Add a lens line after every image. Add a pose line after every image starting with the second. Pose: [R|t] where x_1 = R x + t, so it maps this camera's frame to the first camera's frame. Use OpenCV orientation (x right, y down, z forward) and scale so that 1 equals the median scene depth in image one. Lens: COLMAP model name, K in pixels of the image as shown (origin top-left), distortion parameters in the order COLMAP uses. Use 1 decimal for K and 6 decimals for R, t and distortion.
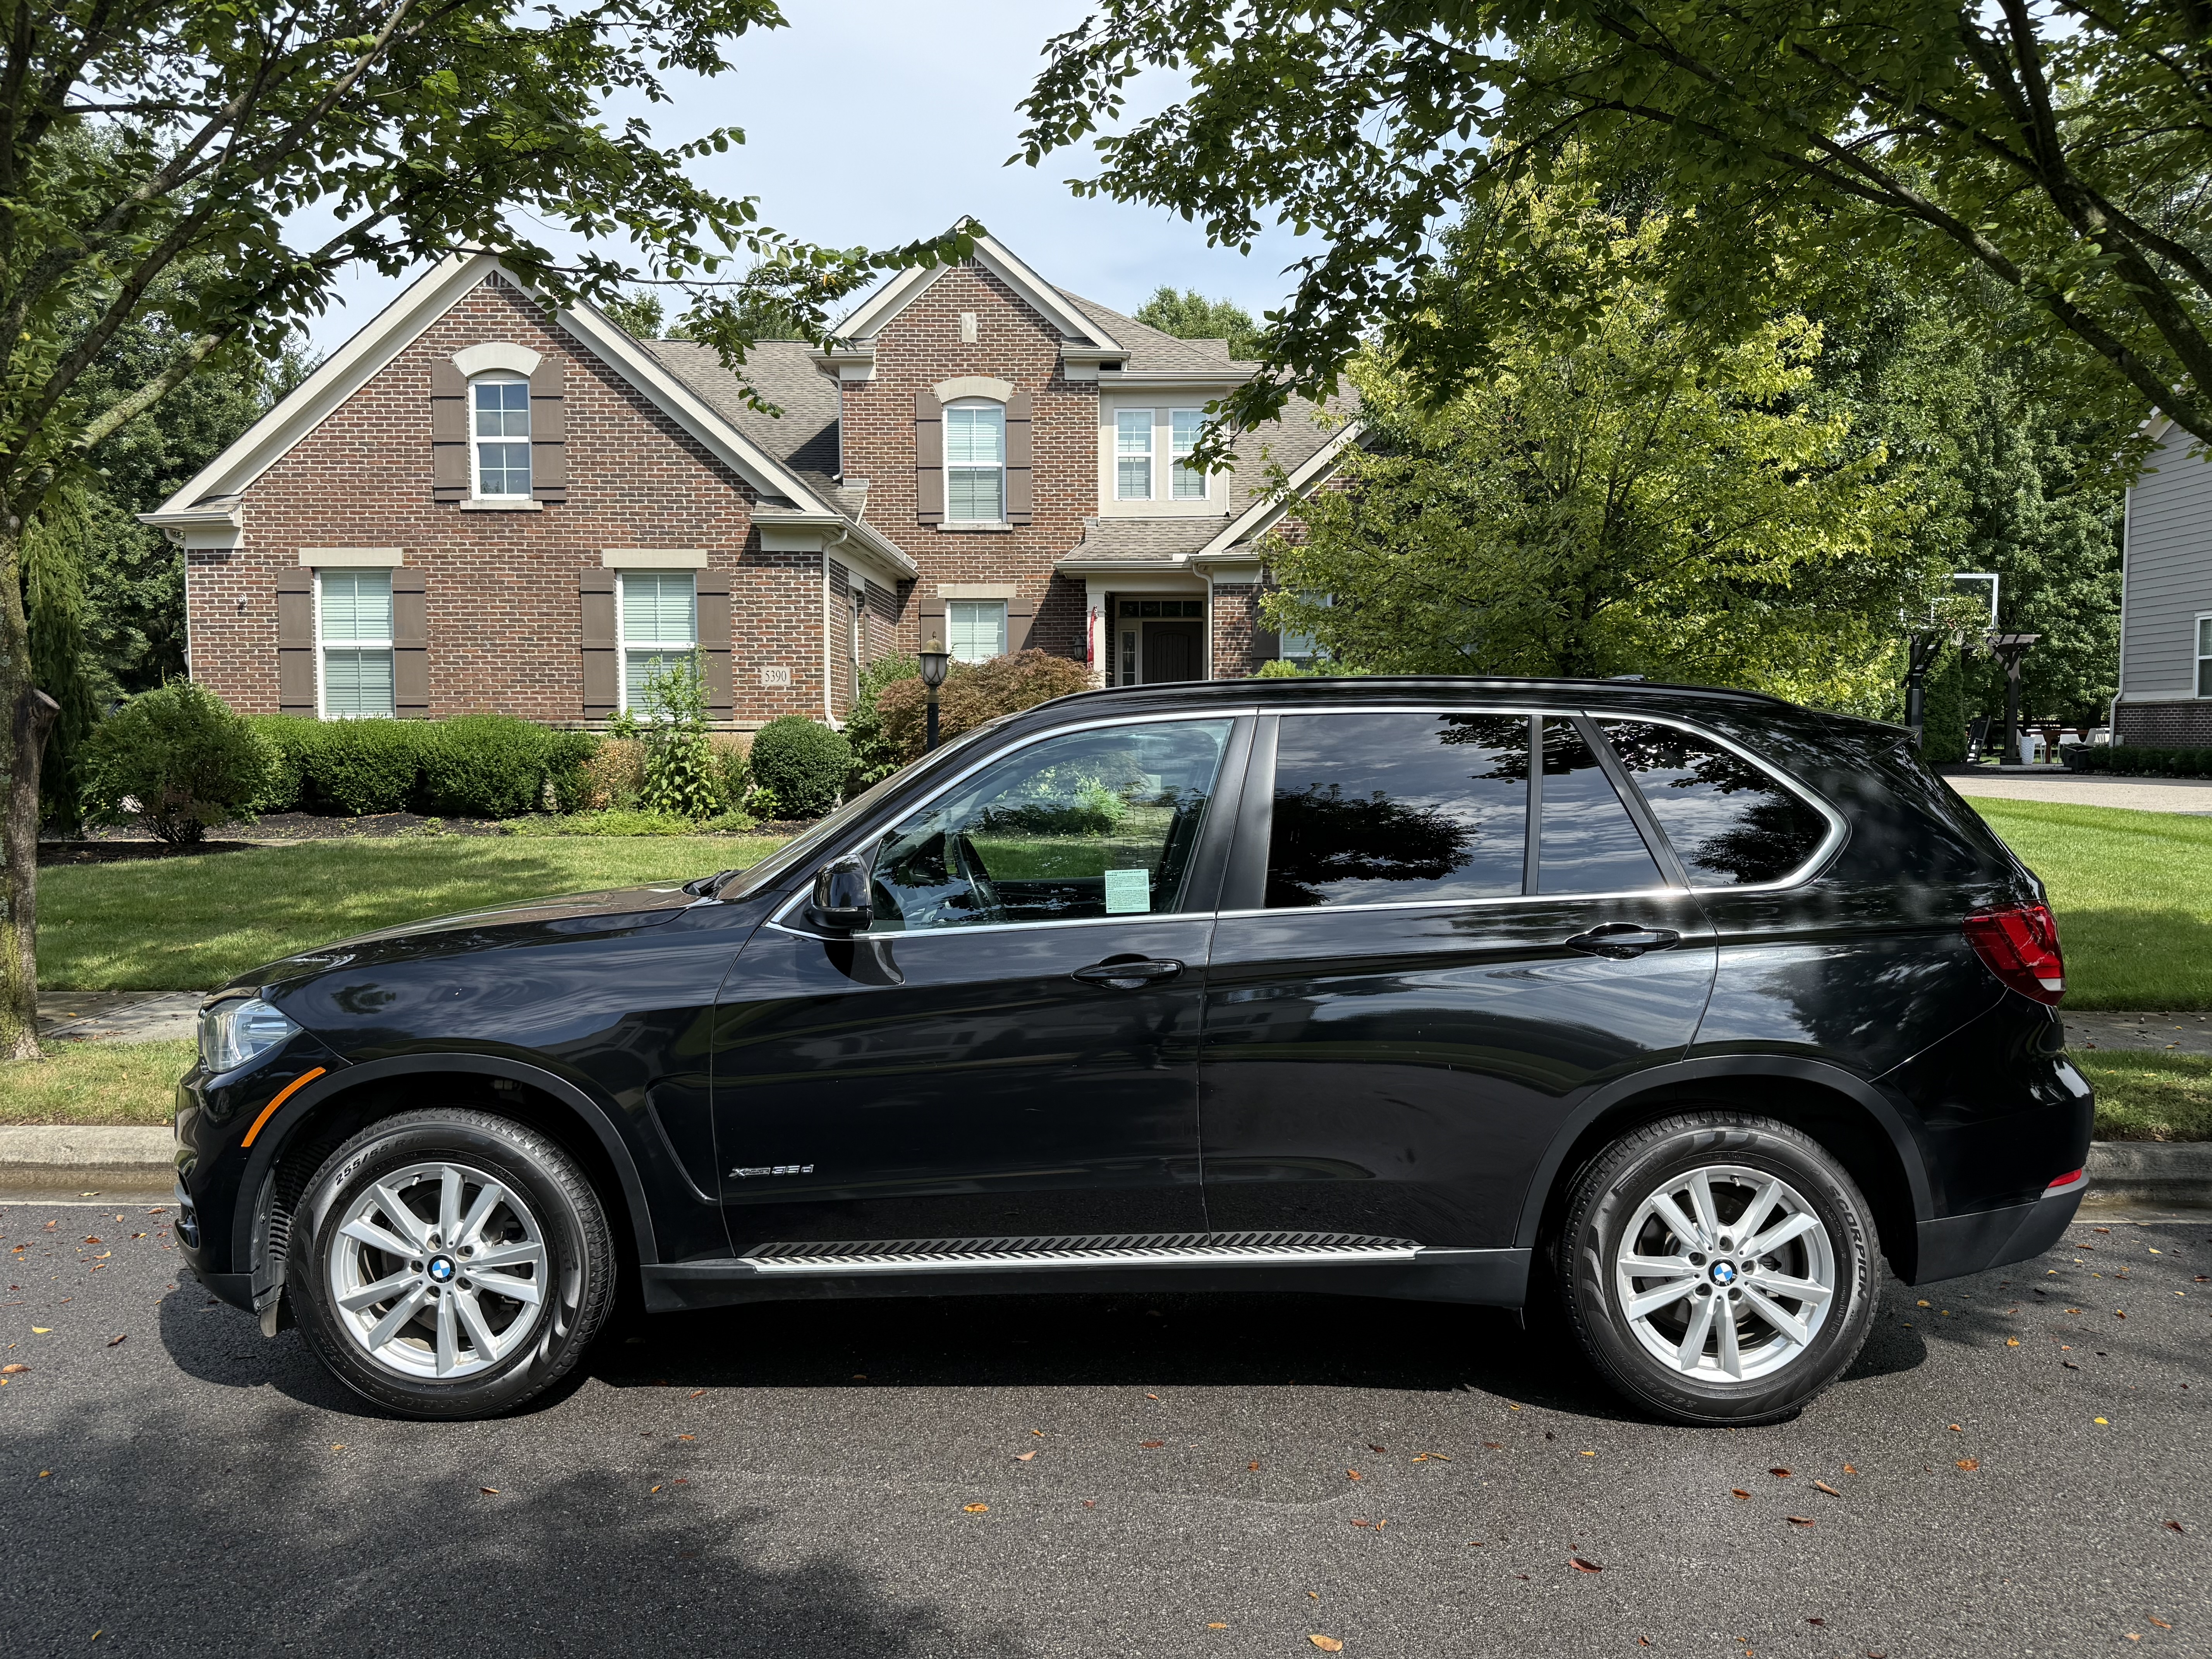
lens RADIAL K [[1728.2, 0, 1108.3], [0, 1728.2, 821.6], [0, 0, 1]] dist [0.045430, -0.049628]
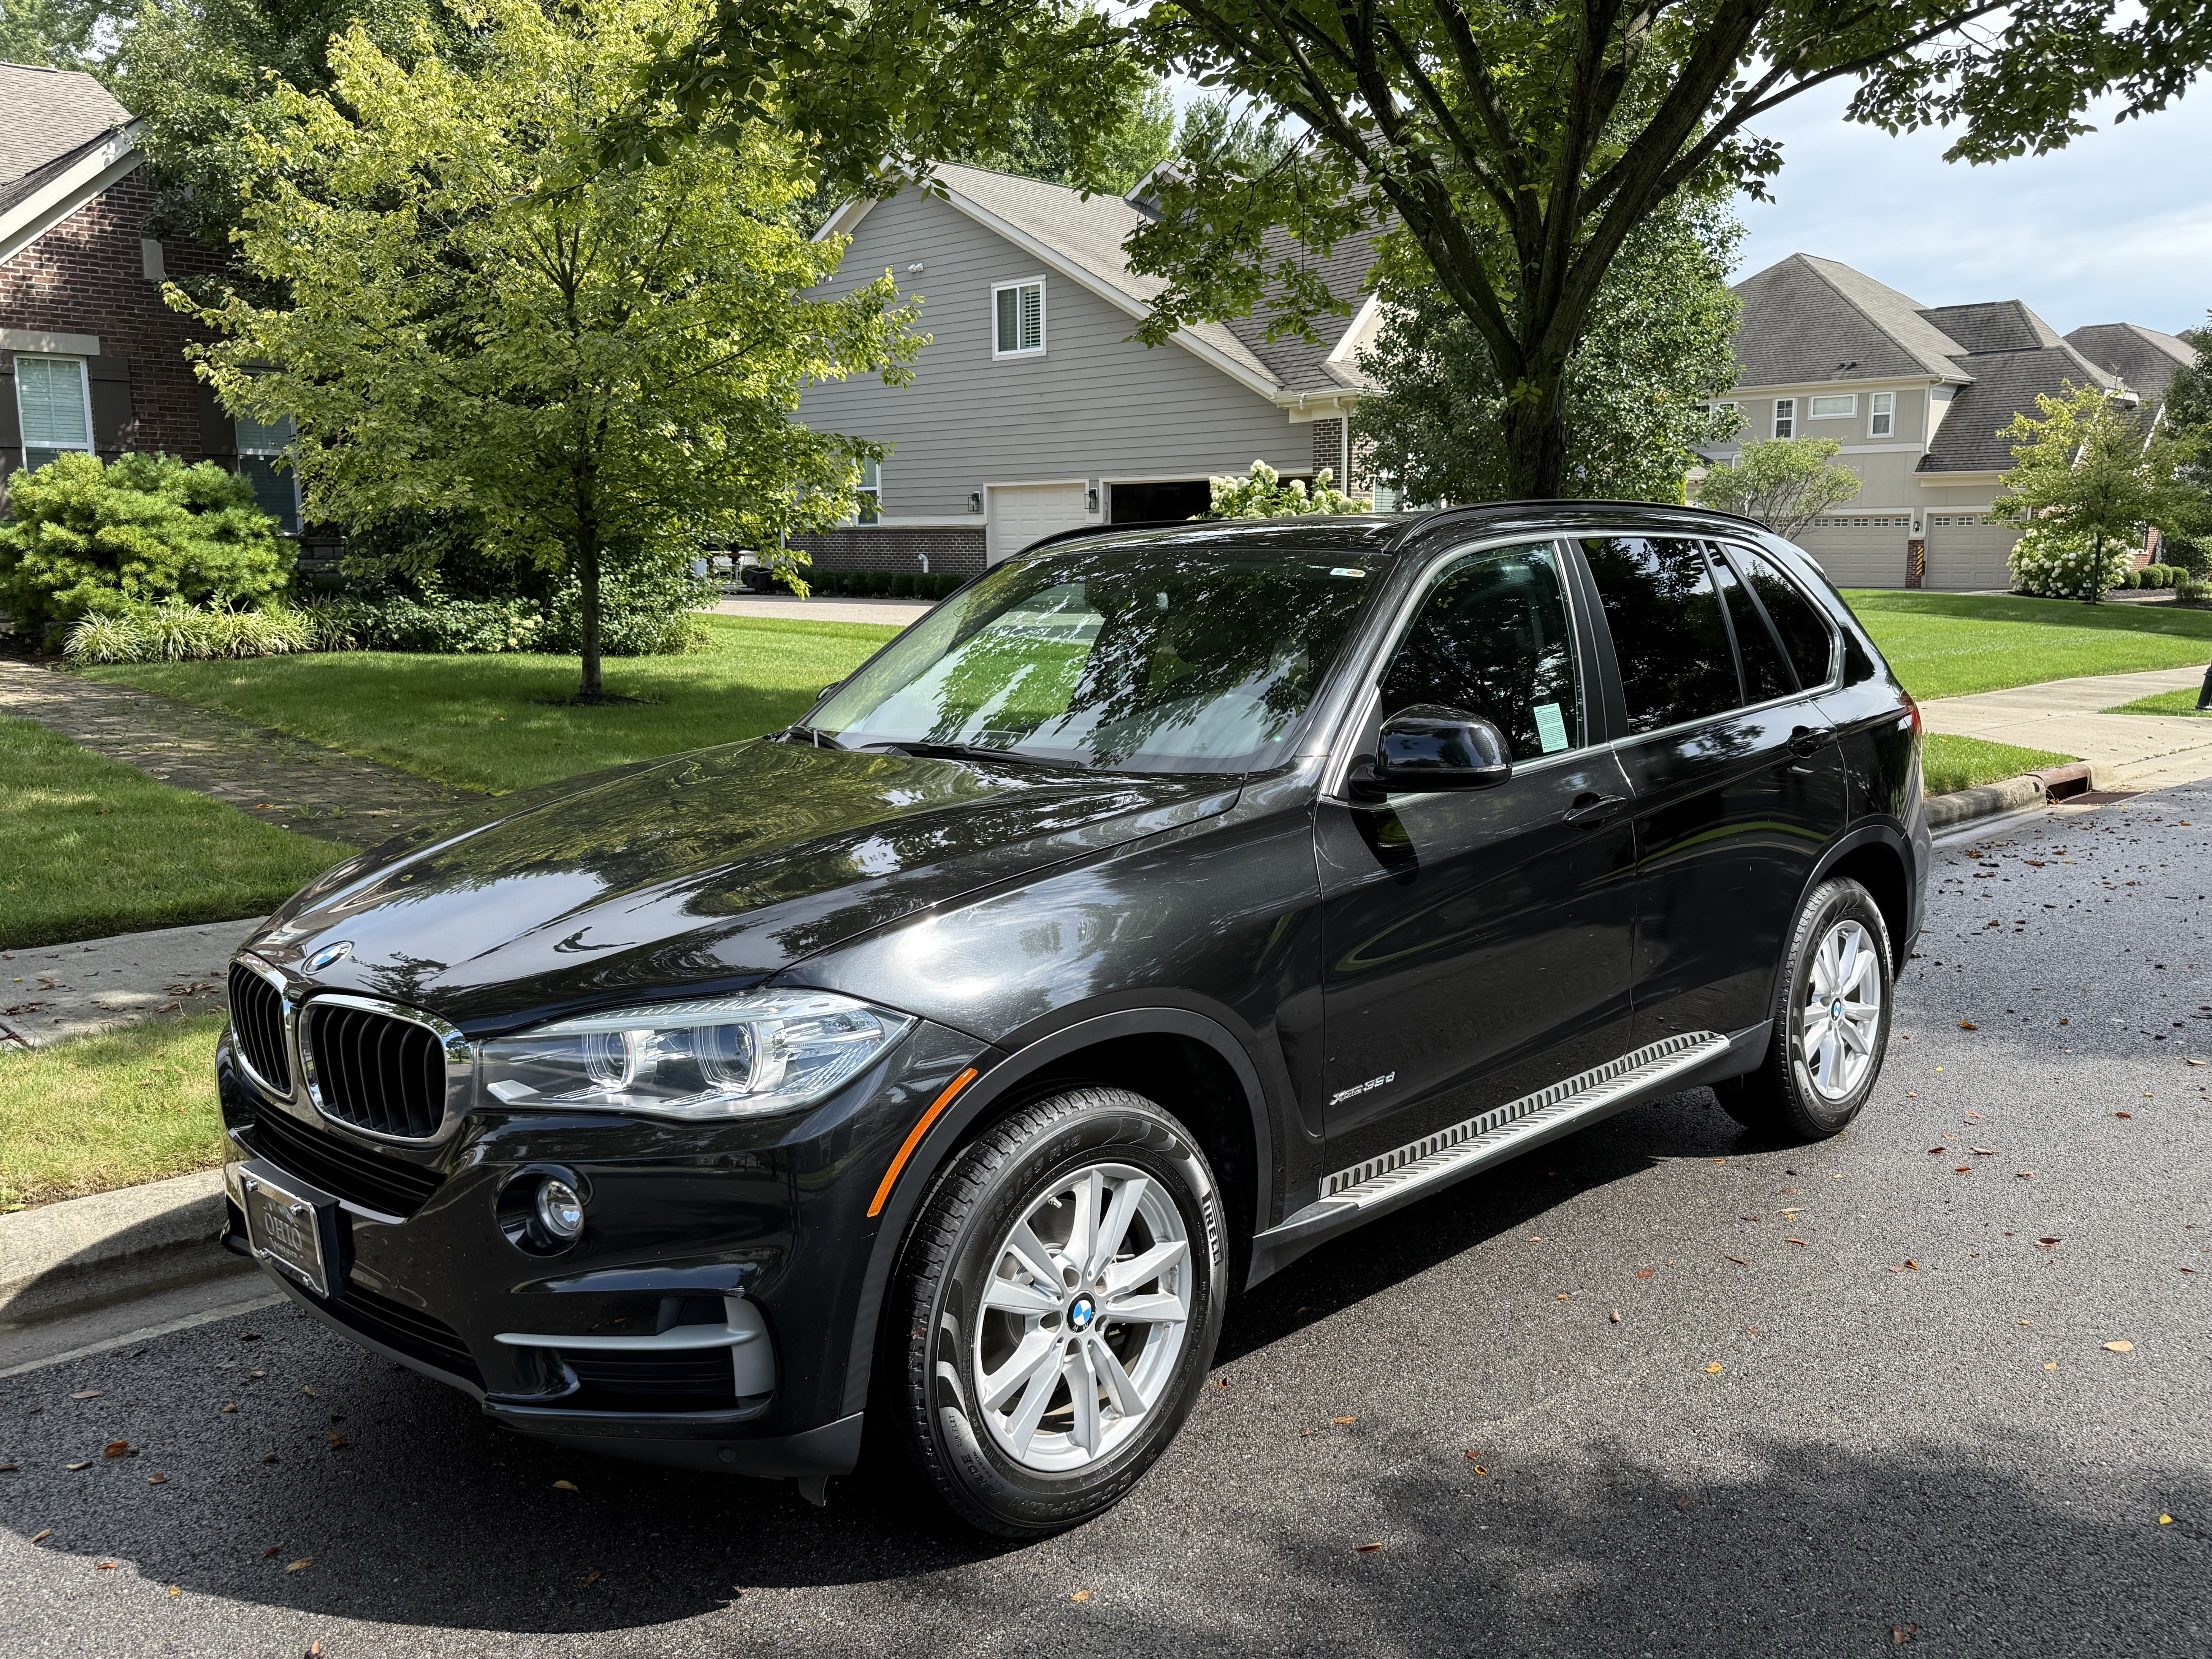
lens RADIAL K [[1811.3, 0, 1116.3], [0, 1811.3, 838.9], [0, 0, 1]] dist [0.047813, -0.059052]
pose [[0.698894, -0.106855, 0.707198, -0.882265], [0.032623, 0.992510, 0.117725, -0.025444], [-0.714481, -0.059206, 0.697146, 0.477950]]
